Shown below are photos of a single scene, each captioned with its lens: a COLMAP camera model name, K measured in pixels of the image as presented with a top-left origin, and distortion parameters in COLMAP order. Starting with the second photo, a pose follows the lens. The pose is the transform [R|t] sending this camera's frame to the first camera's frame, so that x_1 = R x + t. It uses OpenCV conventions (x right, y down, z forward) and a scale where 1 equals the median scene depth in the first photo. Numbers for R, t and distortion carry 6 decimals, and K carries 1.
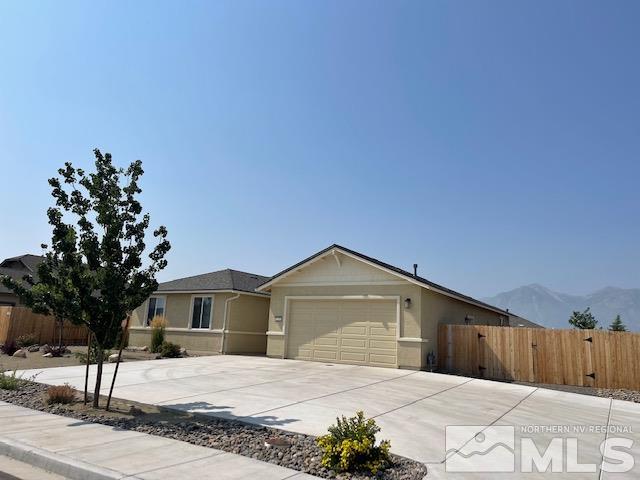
lens RADIAL K [[491.3, 0, 320.0], [0, 491.3, 240.0], [0, 0, 1]] dist [0.096932, -0.155907]
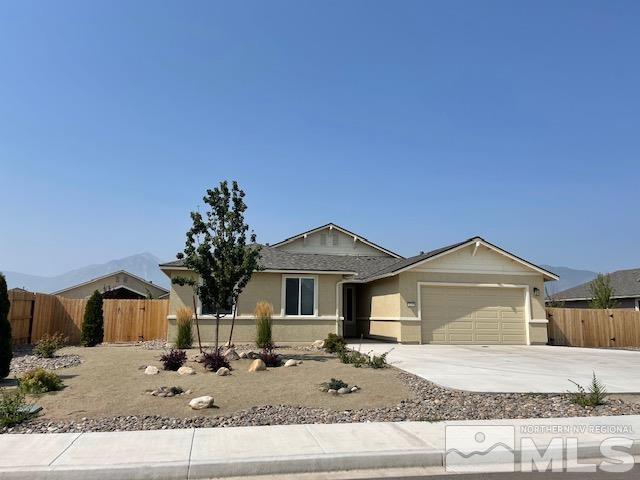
lens RADIAL K [[491.3, 0, 320.0], [0, 491.3, 240.0], [0, 0, 1]] dist [0.096932, -0.155907]
pose [[0.713899, 0.068833, 0.696858, -0.983235], [-0.115182, 0.993145, 0.019900, 0.036386], [-0.690711, -0.094472, 0.716933, 0.465127]]
